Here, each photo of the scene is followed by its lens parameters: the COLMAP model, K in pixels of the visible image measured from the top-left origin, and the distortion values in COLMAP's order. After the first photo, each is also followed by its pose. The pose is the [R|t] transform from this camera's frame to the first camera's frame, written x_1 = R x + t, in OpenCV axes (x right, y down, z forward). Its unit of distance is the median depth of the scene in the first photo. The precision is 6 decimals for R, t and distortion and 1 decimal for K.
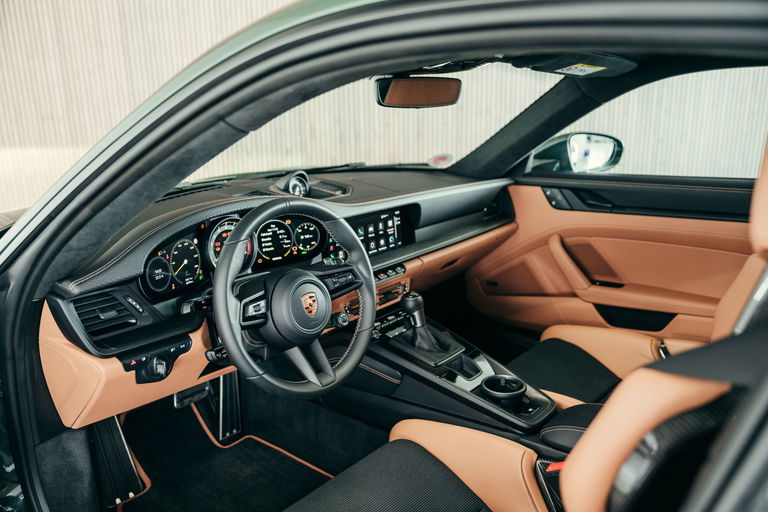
lens RADIAL K [[628.9, 0, 384.0], [0, 628.9, 256.0], [0, 0, 1]] dist [0.001577, -0.000210]
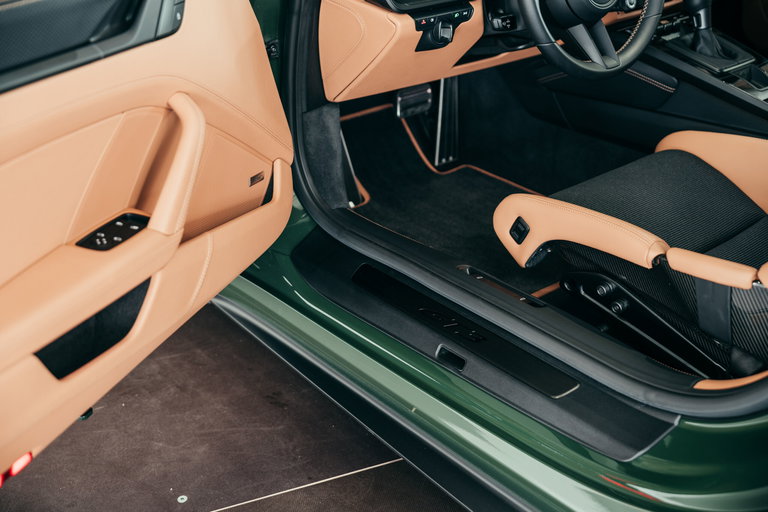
lens RADIAL K [[971.7, 0, 384.0], [0, 971.7, 256.0], [0, 0, 1]] dist [0.013364, 0.022938]
pose [[0.986593, 0.085899, -0.138768, -0.173174], [-0.052495, 0.972121, 0.228529, 0.143471], [0.154530, -0.218180, 0.963596, -0.431768]]
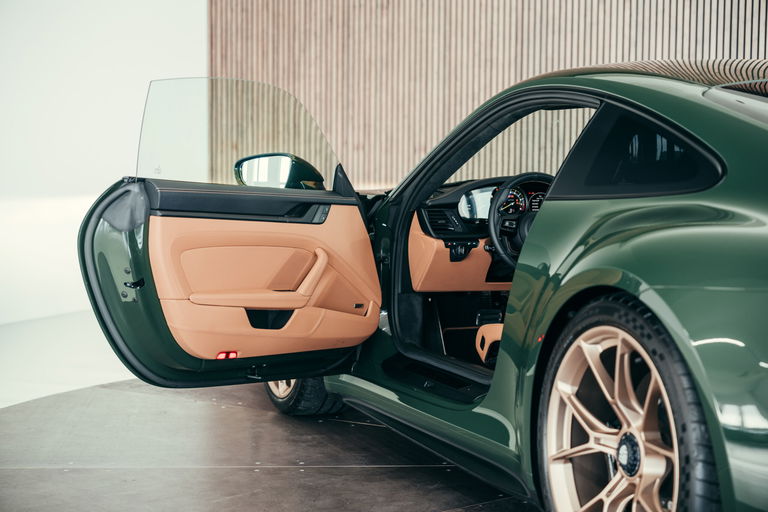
lens RADIAL K [[1534.7, 0, 384.0], [0, 1534.7, 256.0], [0, 0, 1]] dist [0.212847, -0.025253]
pose [[0.877889, 0.061764, -0.474864, 1.413020], [-0.142840, 0.980278, -0.136569, 0.727639], [0.457064, 0.187722, 0.869398, -2.711023]]
